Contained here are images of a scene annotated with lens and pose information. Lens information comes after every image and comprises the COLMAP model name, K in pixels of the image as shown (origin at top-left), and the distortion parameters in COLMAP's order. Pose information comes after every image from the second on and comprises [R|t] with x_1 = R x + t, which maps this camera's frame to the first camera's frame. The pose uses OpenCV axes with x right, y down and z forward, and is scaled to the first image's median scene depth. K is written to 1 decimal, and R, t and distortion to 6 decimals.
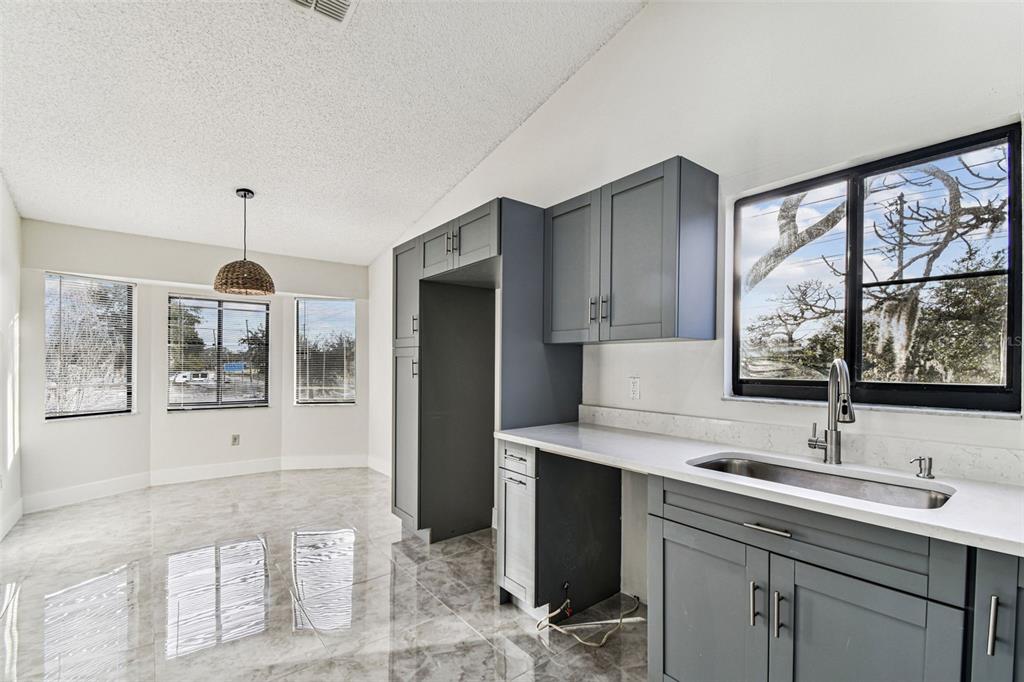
lens RADIAL K [[408.9, 0, 511.7], [0, 408.9, 360.6], [0, 0, 1]] dist [-0.020979, -0.000027]
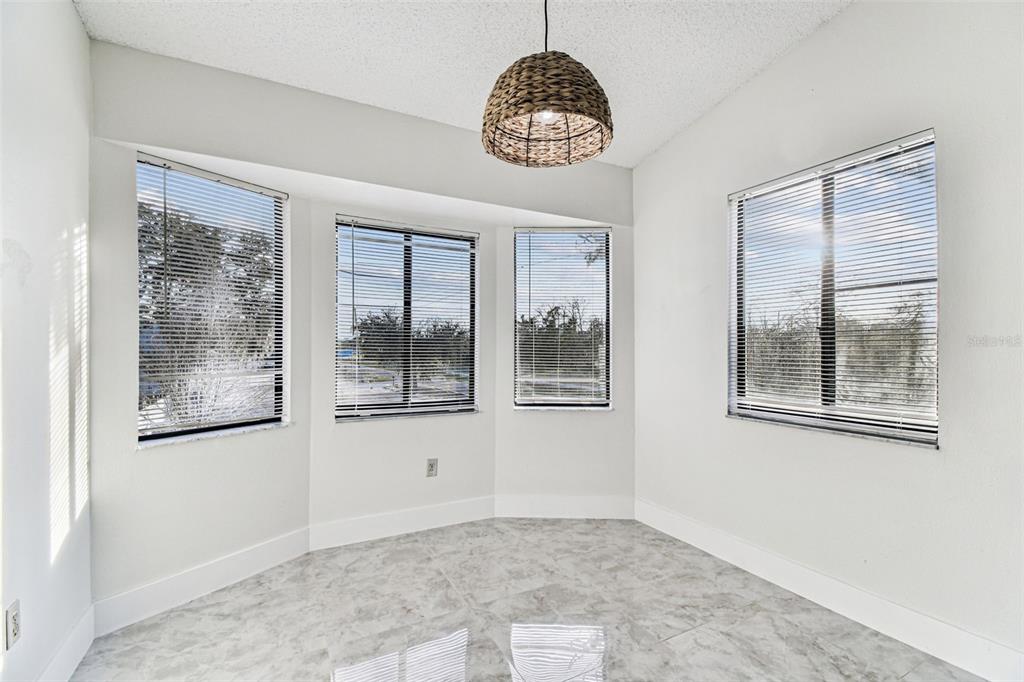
lens RADIAL K [[434.0, 0, 513.2], [0, 434.0, 348.5], [0, 0, 1]] dist [0.000138, -0.000129]
pose [[0.973576, -0.001691, -0.228356, -0.390289], [0.002718, 0.999988, 0.004183, 0.019533], [0.228346, -0.004694, 0.973569, 0.382600]]
